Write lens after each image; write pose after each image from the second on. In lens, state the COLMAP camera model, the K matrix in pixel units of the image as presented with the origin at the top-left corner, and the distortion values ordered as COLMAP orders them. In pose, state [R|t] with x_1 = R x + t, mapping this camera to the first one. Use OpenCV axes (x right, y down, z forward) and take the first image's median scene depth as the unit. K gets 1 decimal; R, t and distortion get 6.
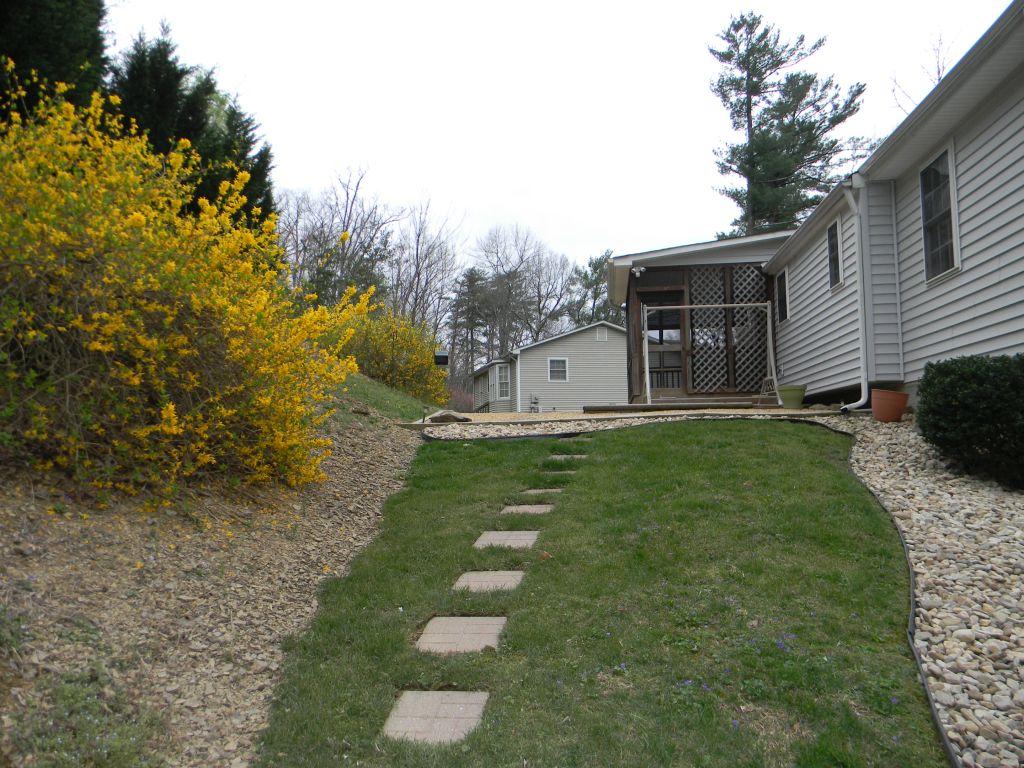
lens RADIAL K [[818.2, 0, 510.4], [0, 818.2, 381.1], [0, 0, 1]] dist [-0.002191, -0.015172]
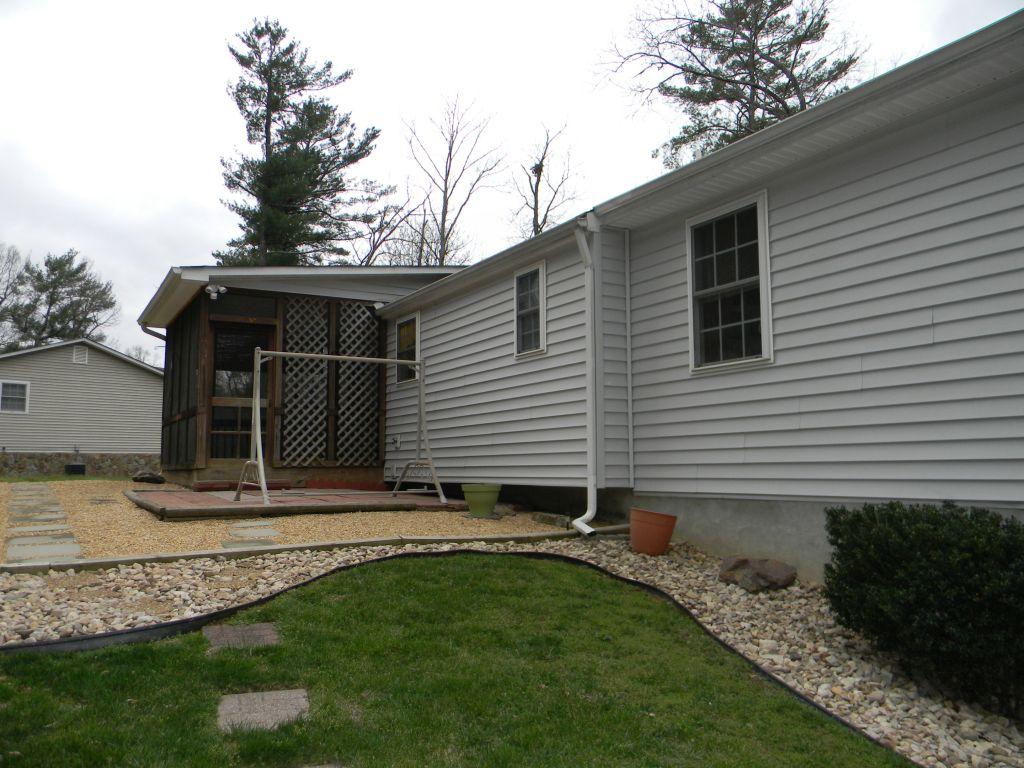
lens RADIAL K [[818.2, 0, 508.4], [0, 818.2, 395.0], [0, 0, 1]] dist [-0.002191, -0.015172]
pose [[0.802232, 0.064626, 0.593504, -0.018235], [-0.055355, 0.997893, -0.033836, -0.012442], [-0.594441, -0.005709, 0.804119, 0.099375]]
